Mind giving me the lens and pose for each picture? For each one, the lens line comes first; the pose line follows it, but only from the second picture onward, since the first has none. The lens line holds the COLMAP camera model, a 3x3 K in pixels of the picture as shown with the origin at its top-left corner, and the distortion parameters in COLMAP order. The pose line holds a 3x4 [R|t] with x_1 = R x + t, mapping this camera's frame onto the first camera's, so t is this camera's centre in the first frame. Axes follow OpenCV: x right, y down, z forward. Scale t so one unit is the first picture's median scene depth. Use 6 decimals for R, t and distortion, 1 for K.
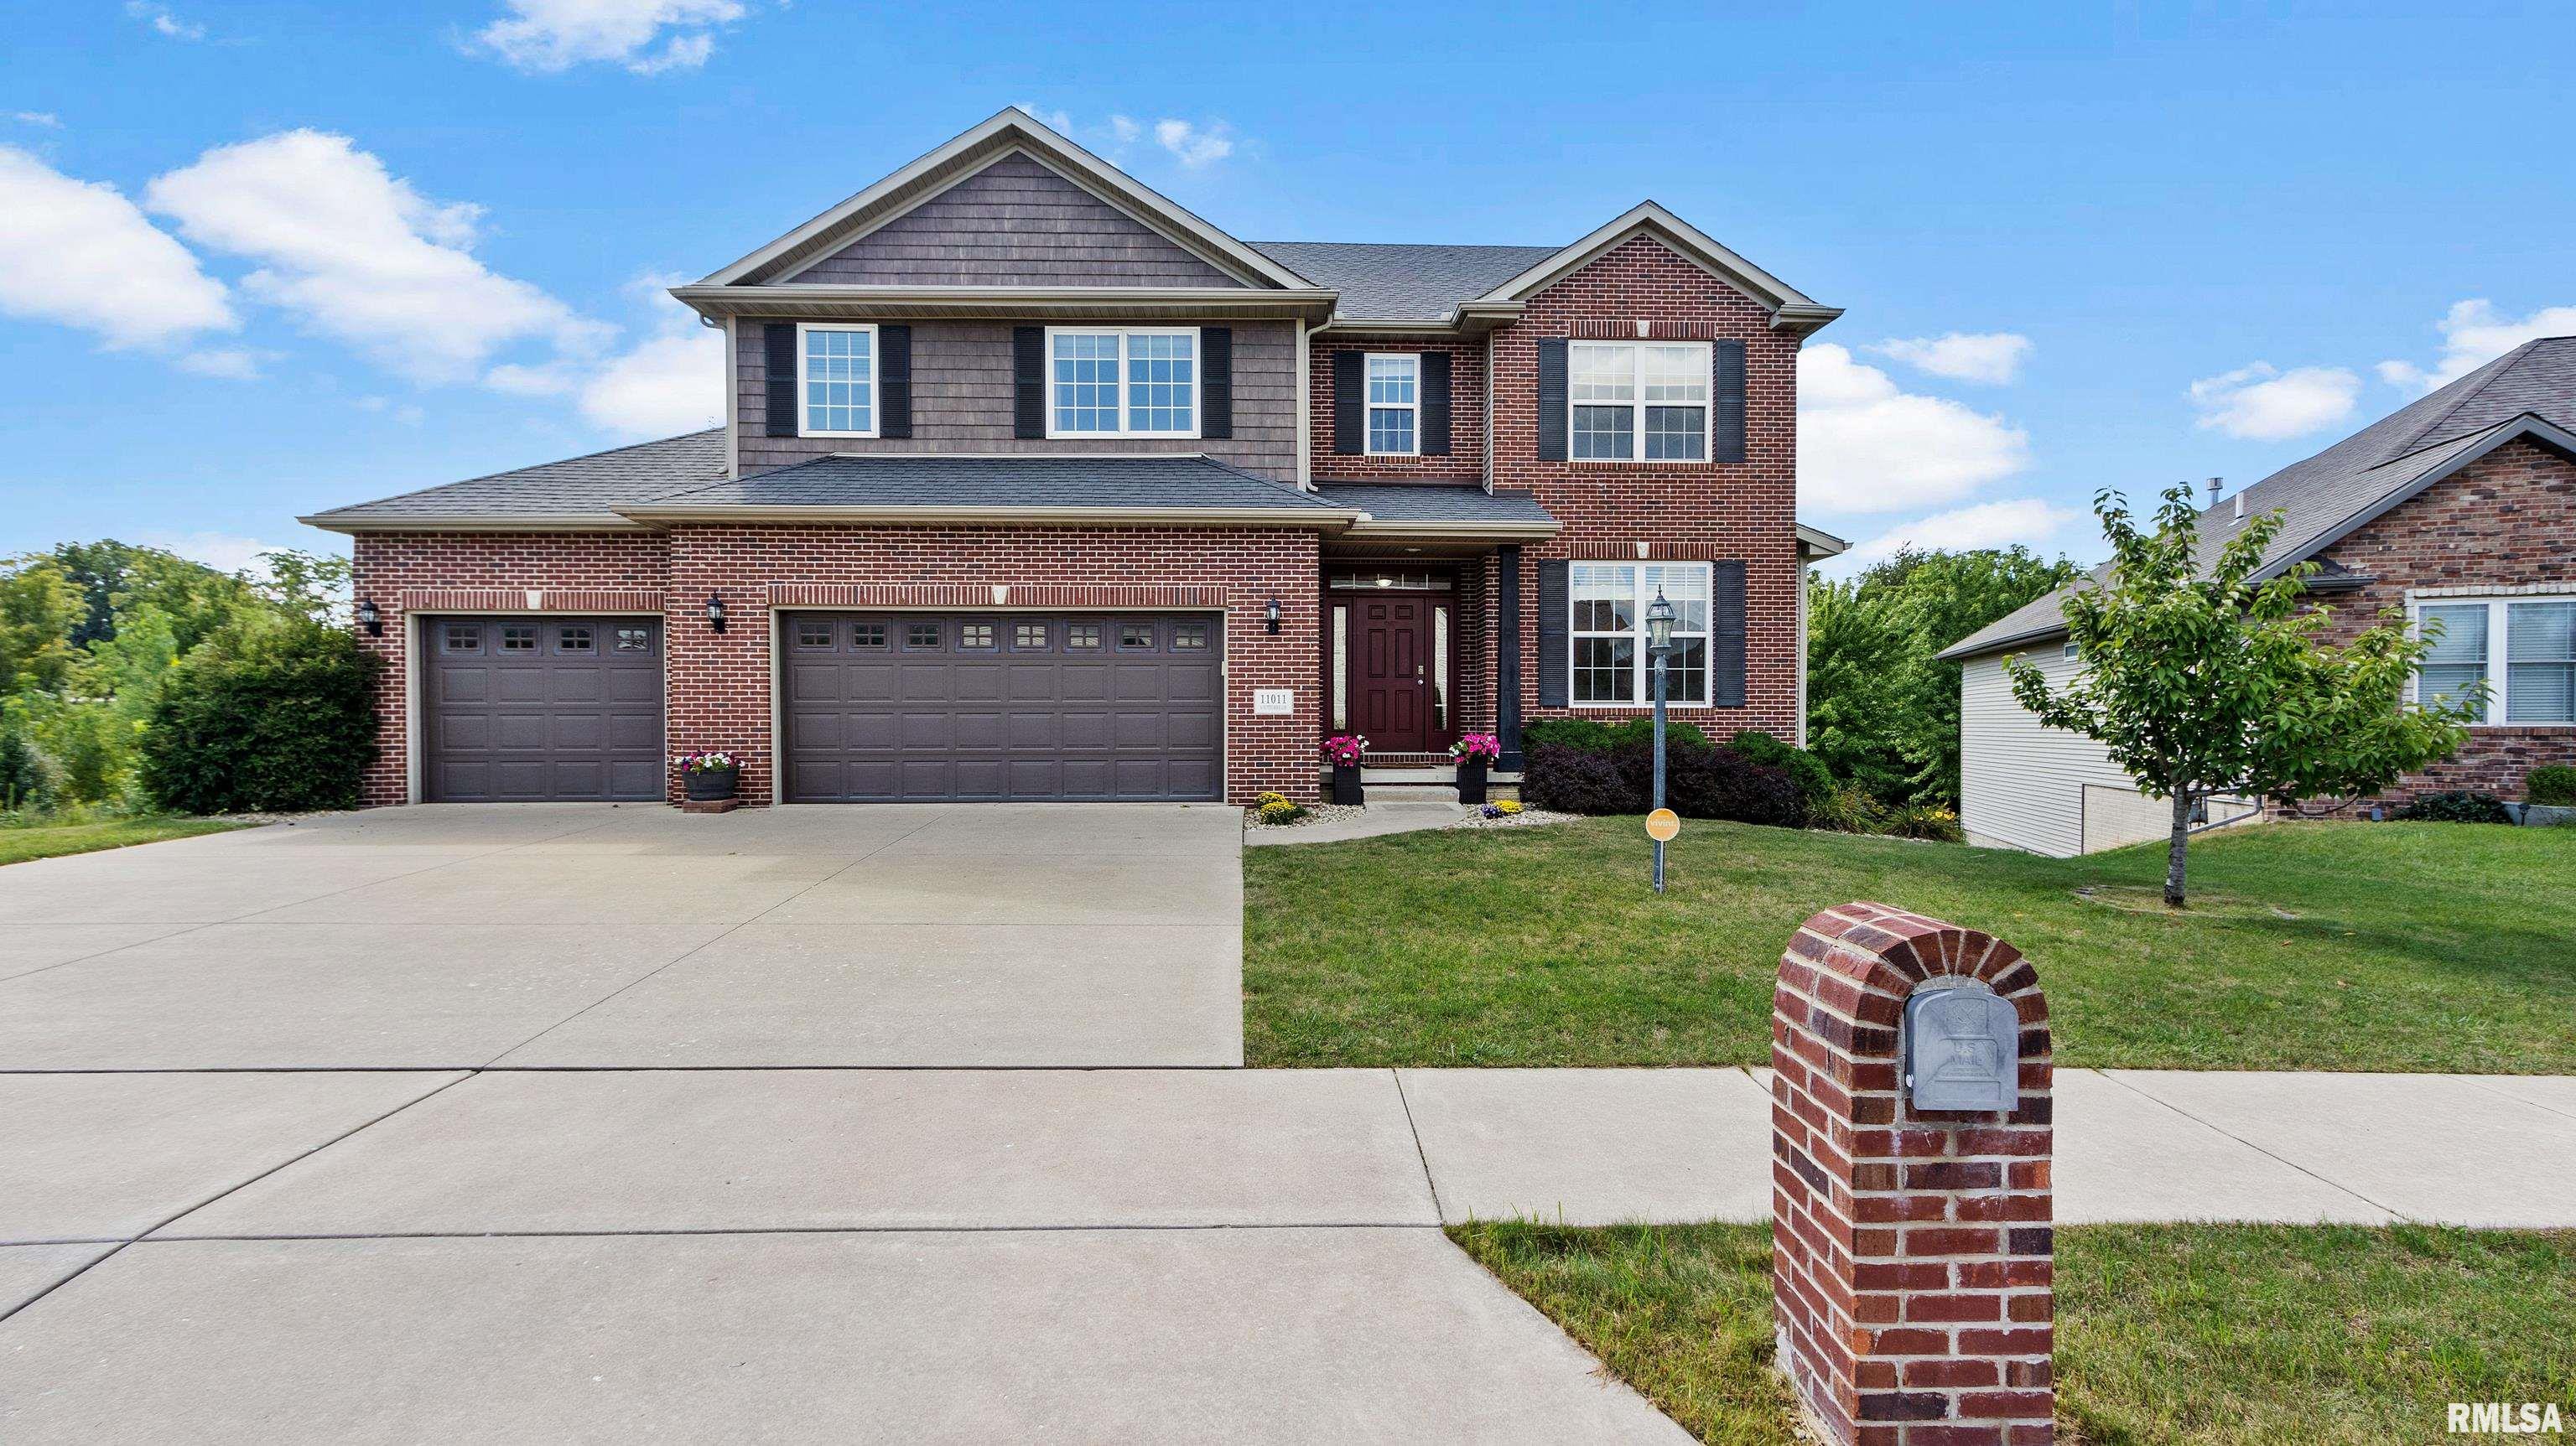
lens RADIAL K [[1199.7, 0, 1289.8], [0, 1199.7, 738.6], [0, 0, 1]] dist [0.005395, 0.000333]
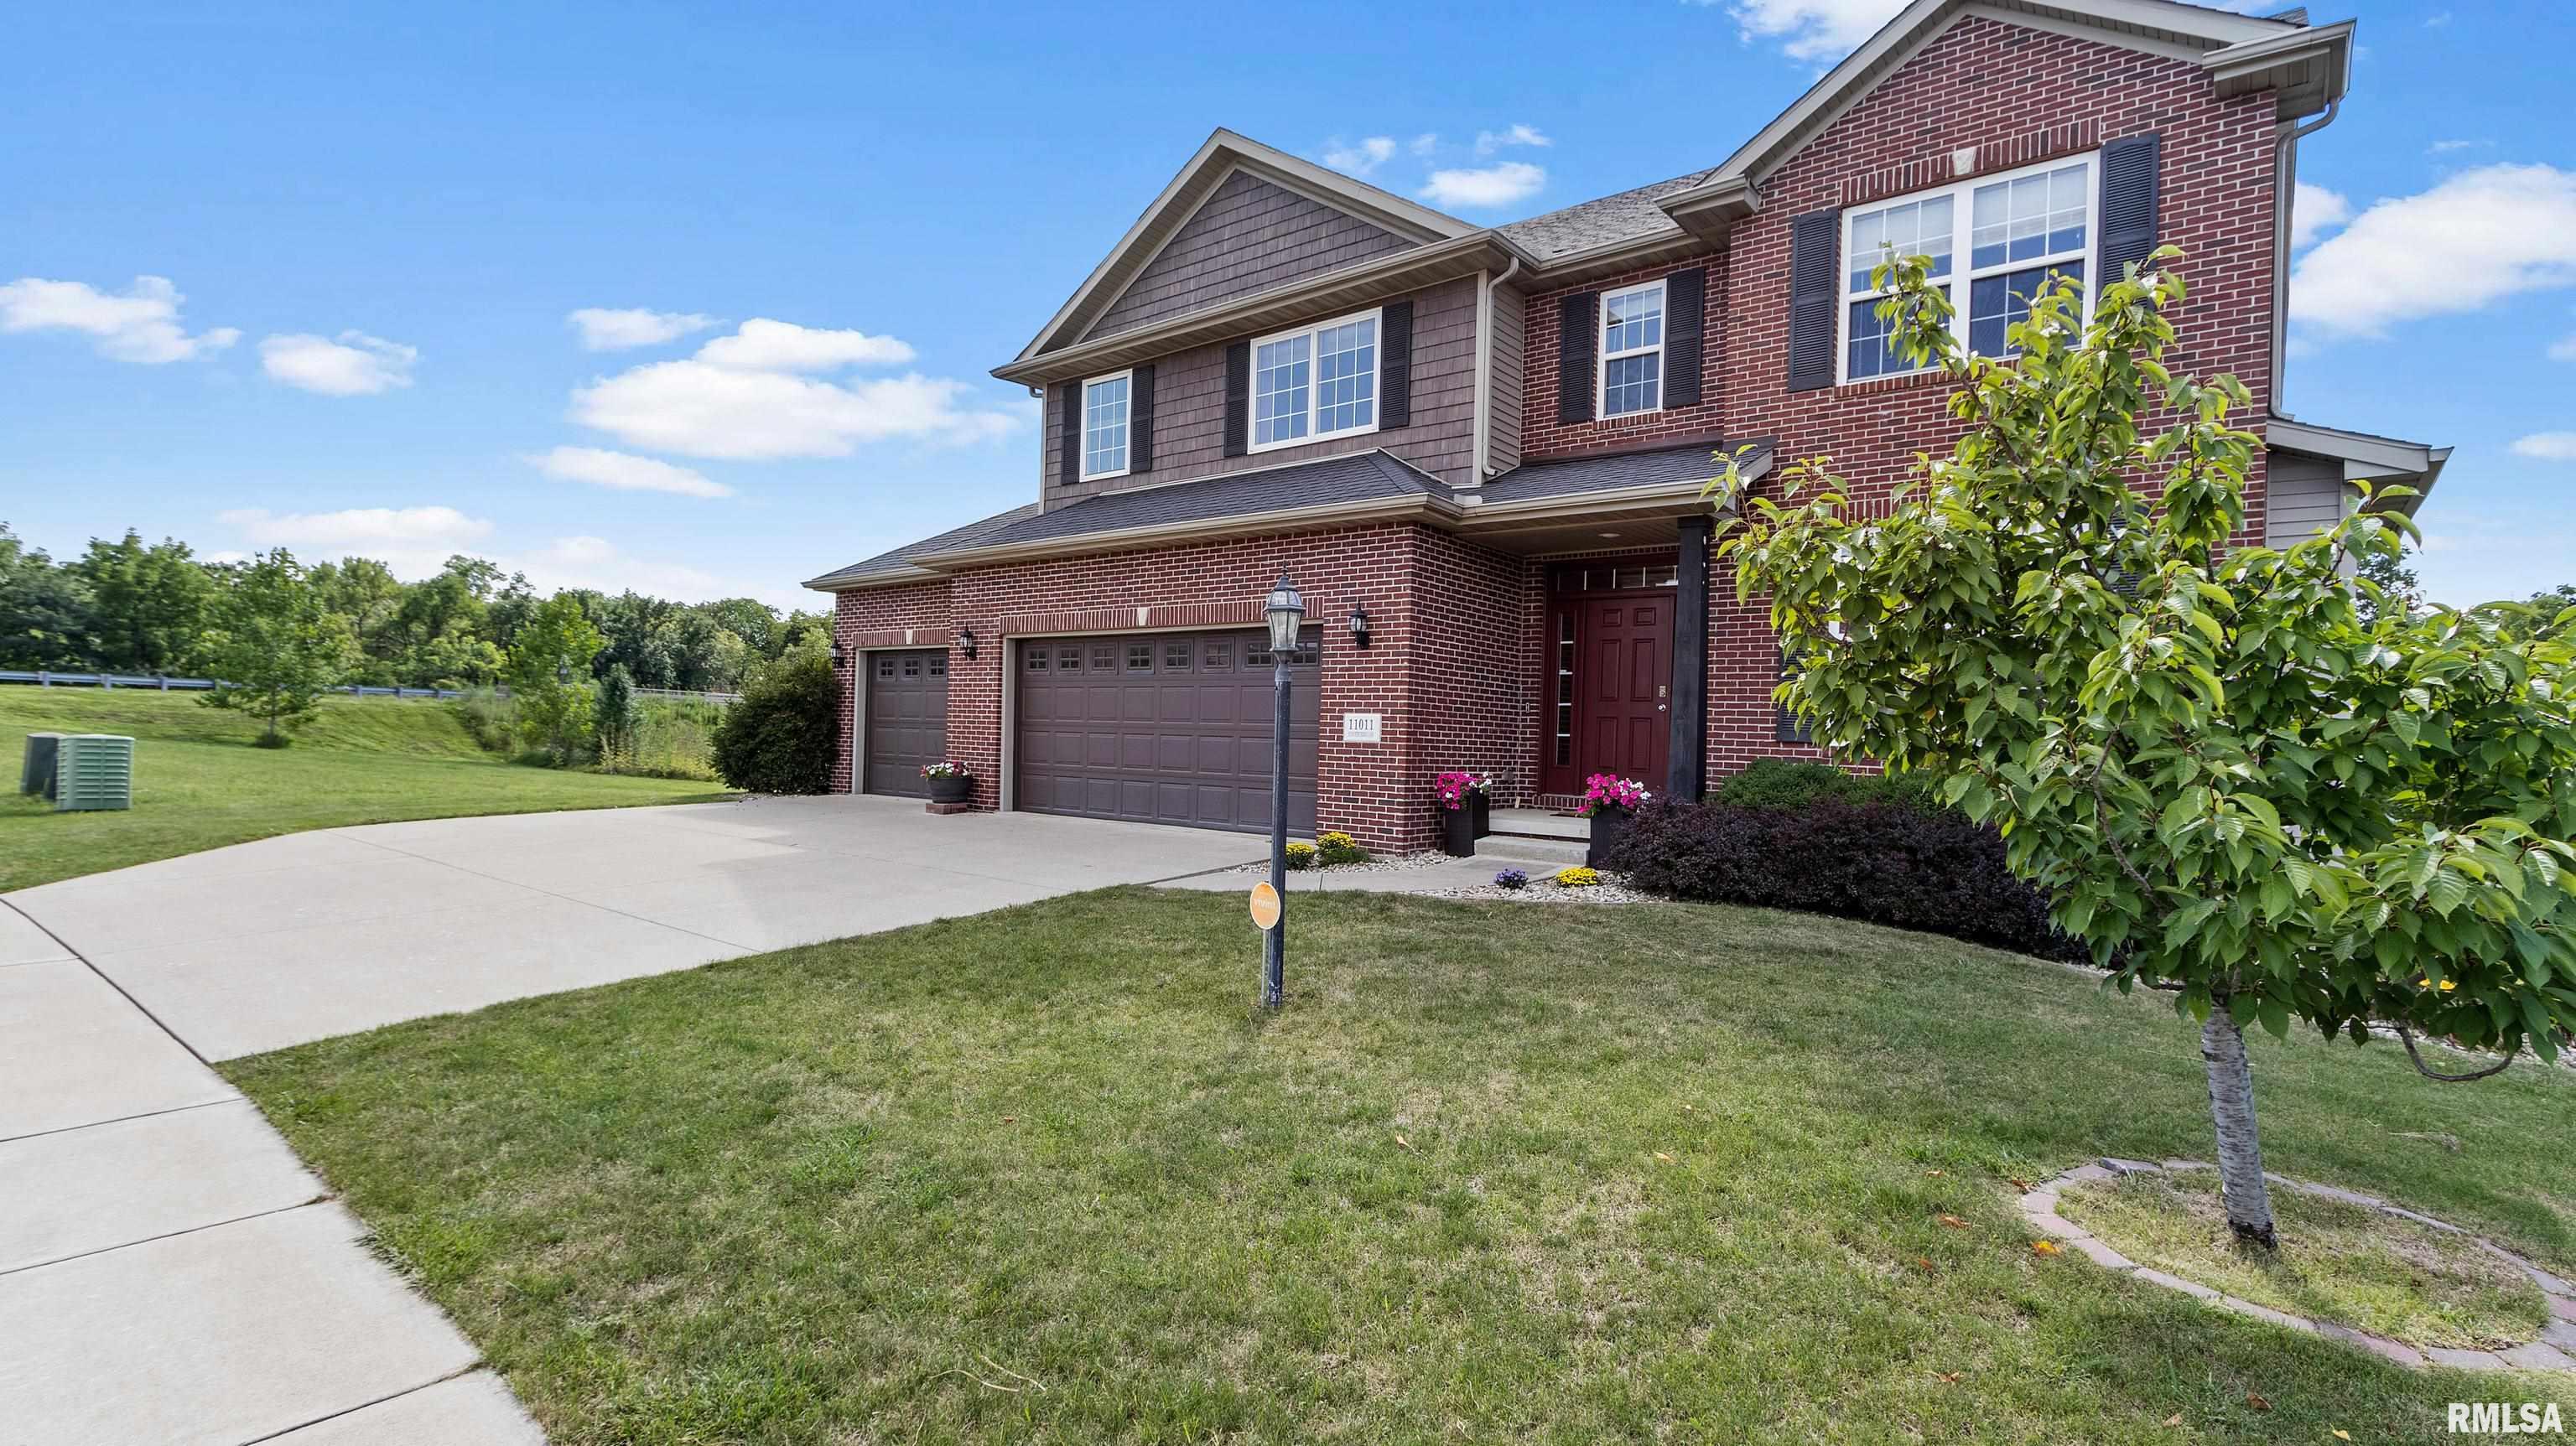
lens RADIAL K [[1199.7, 0, 1289.8], [0, 1199.7, 738.6], [0, 0, 1]] dist [0.005395, 0.000333]
pose [[0.756281, 0.023796, -0.653814, 0.465827], [-0.038514, 0.999225, -0.008181, -0.012811], [0.653113, 0.031368, 0.756611, 0.293401]]
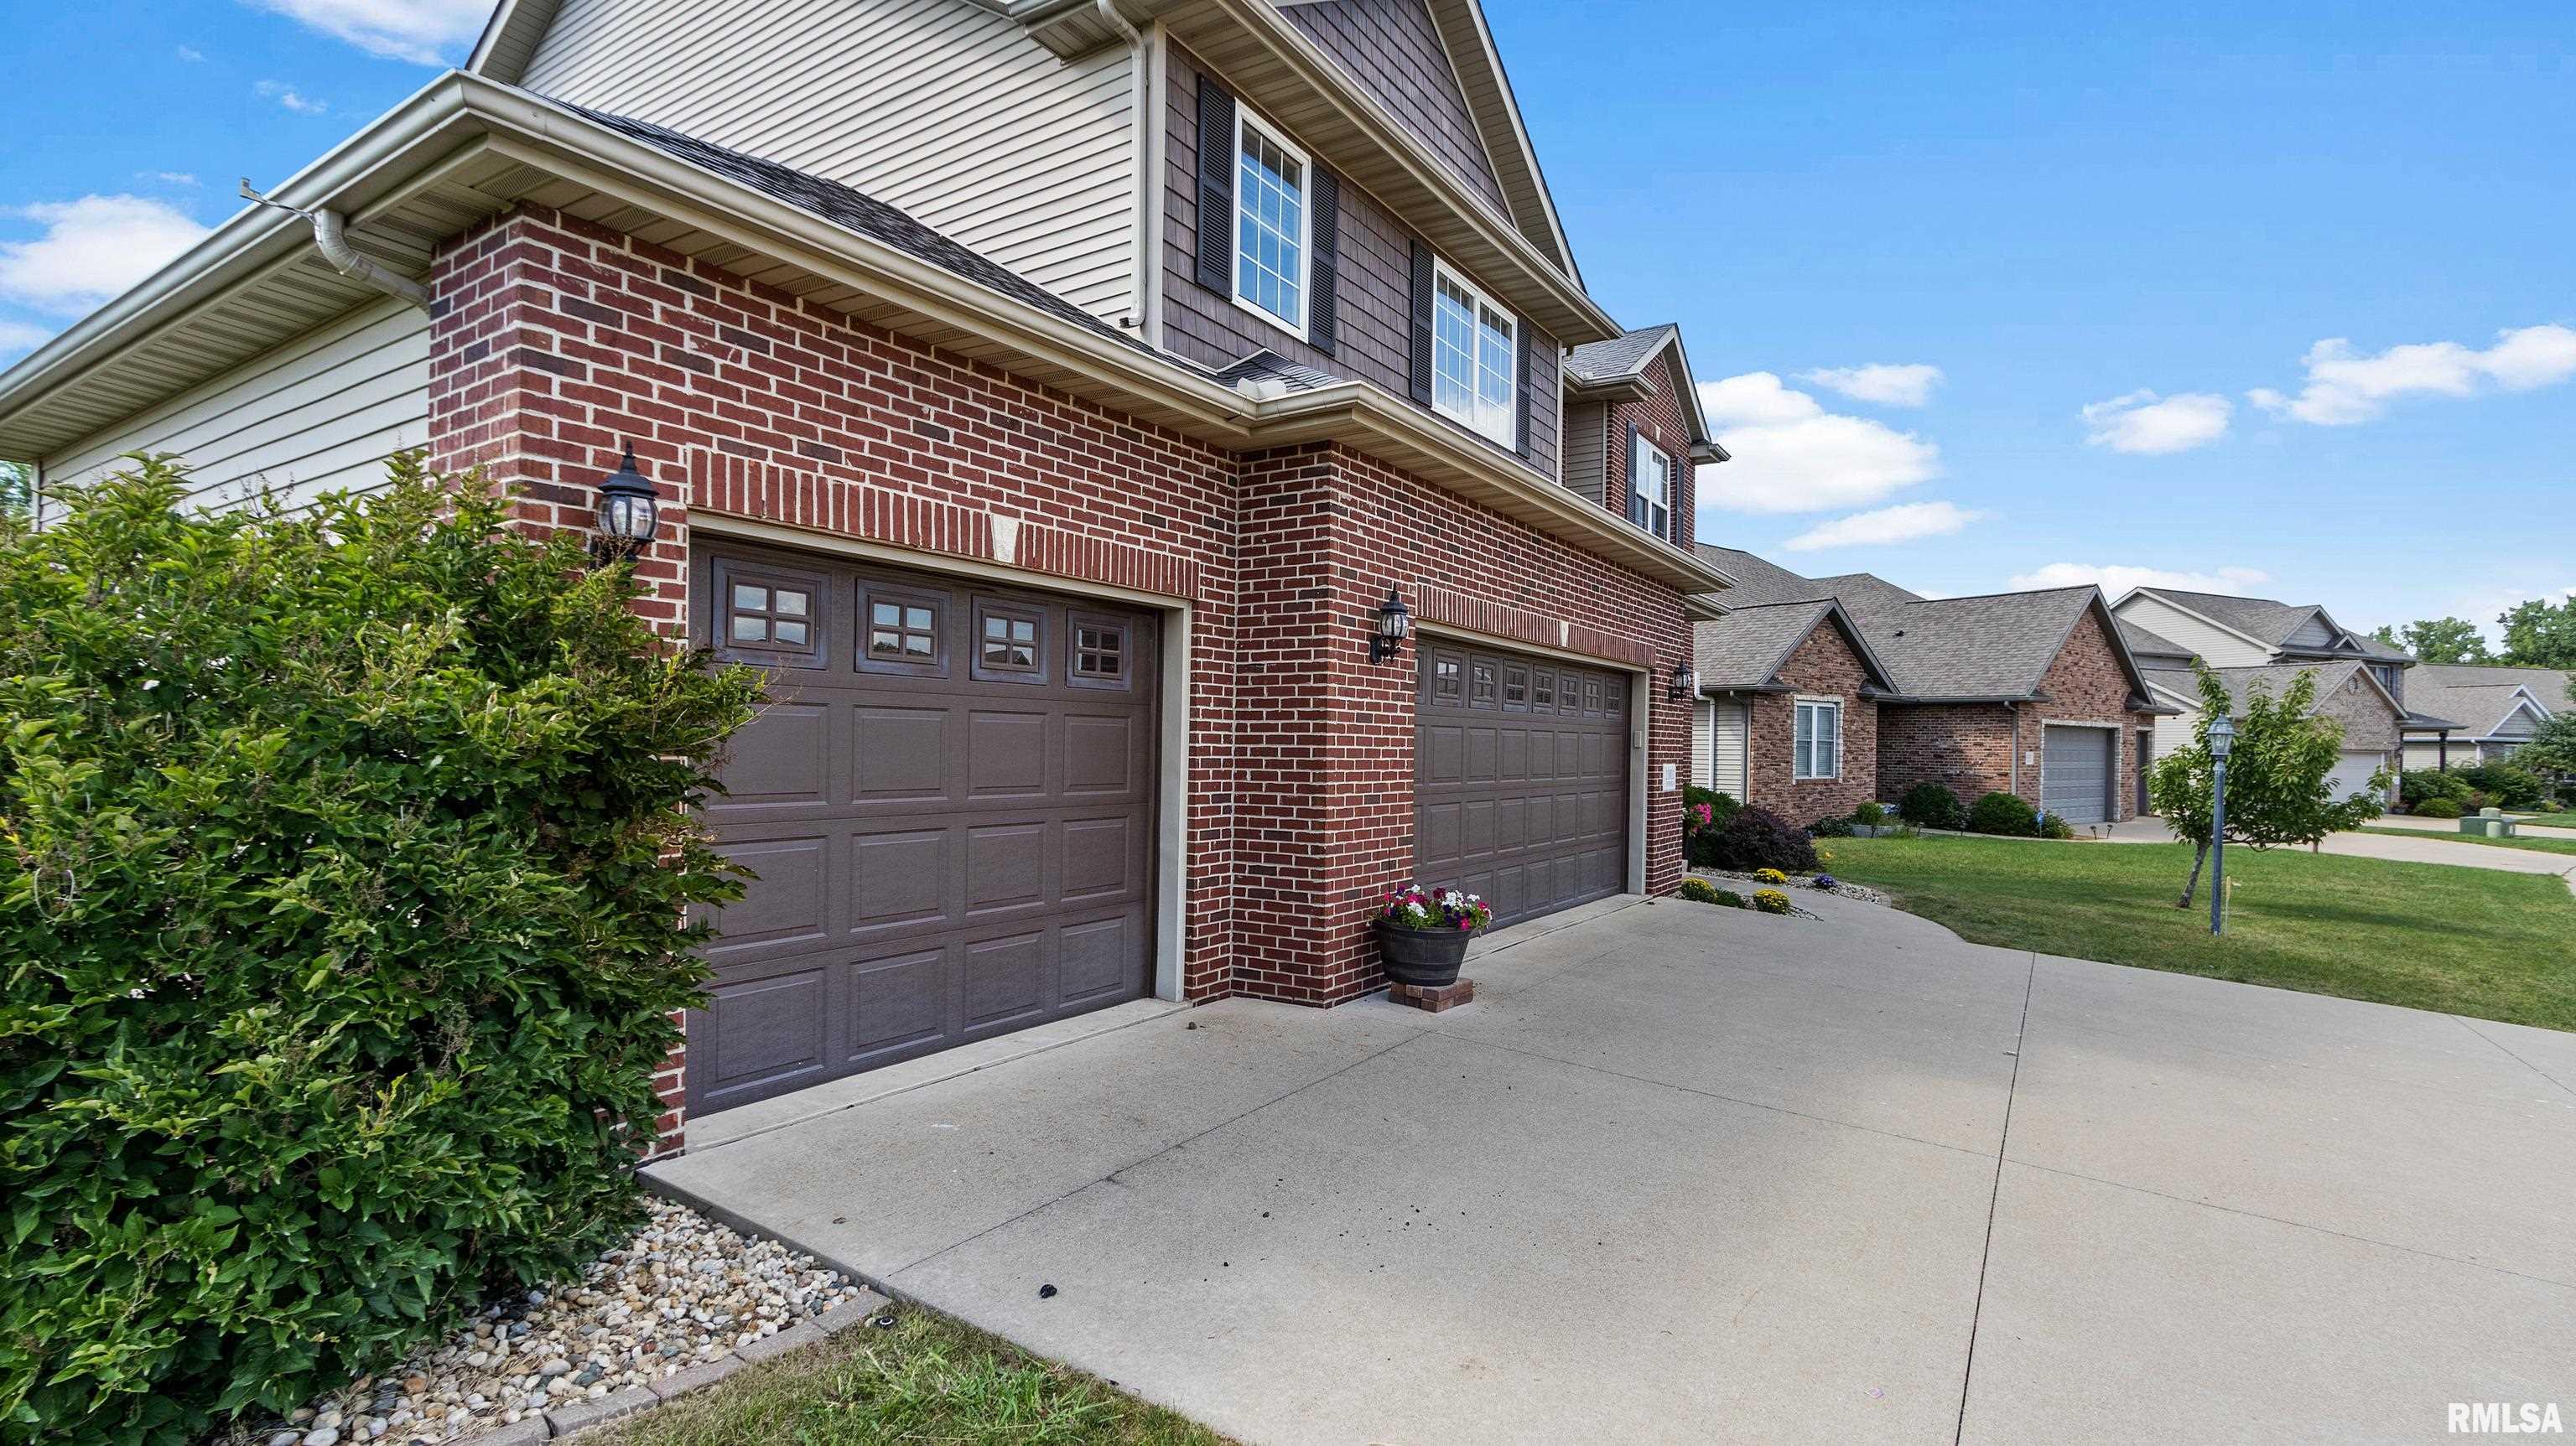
lens RADIAL K [[1199.7, 0, 1289.8], [0, 1199.7, 738.6], [0, 0, 1]] dist [0.005395, 0.000333]
pose [[0.578793, 0.013498, 0.815363, -0.838679], [-0.007876, 0.999909, -0.010963, -0.043544], [-0.815436, -0.000077, 0.578847, 0.653138]]
